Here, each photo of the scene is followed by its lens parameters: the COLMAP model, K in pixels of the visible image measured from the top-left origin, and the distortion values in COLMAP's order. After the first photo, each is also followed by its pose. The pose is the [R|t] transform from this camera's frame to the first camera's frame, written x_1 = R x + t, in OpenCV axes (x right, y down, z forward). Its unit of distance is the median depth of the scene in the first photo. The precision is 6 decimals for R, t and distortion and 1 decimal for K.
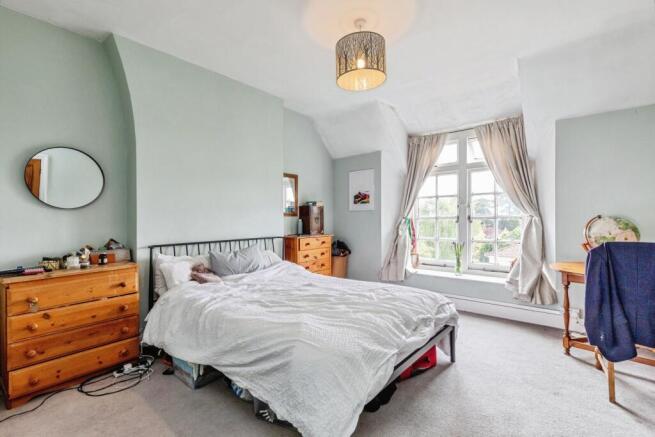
lens RADIAL K [[296.8, 0, 317.7], [0, 296.8, 214.7], [0, 0, 1]] dist [0.003939, 0.000230]
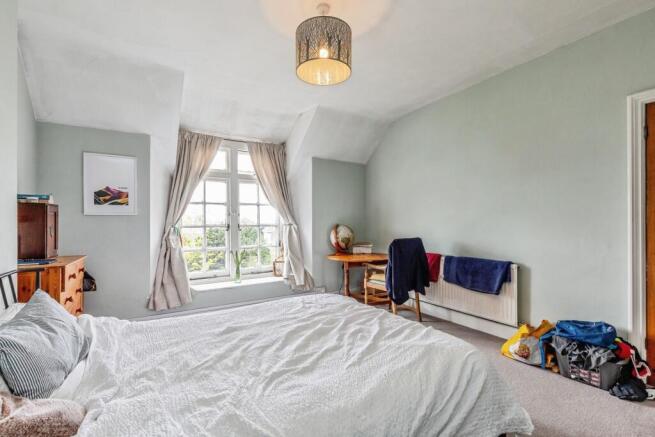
lens RADIAL K [[296.8, 0, 317.7], [0, 296.8, 214.7], [0, 0, 1]] dist [0.003939, 0.000230]
pose [[0.292563, 0.034751, 0.955615, -0.386758], [-0.003822, 0.999374, -0.035172, 0.006348], [-0.956239, 0.006638, 0.292512, 0.410664]]
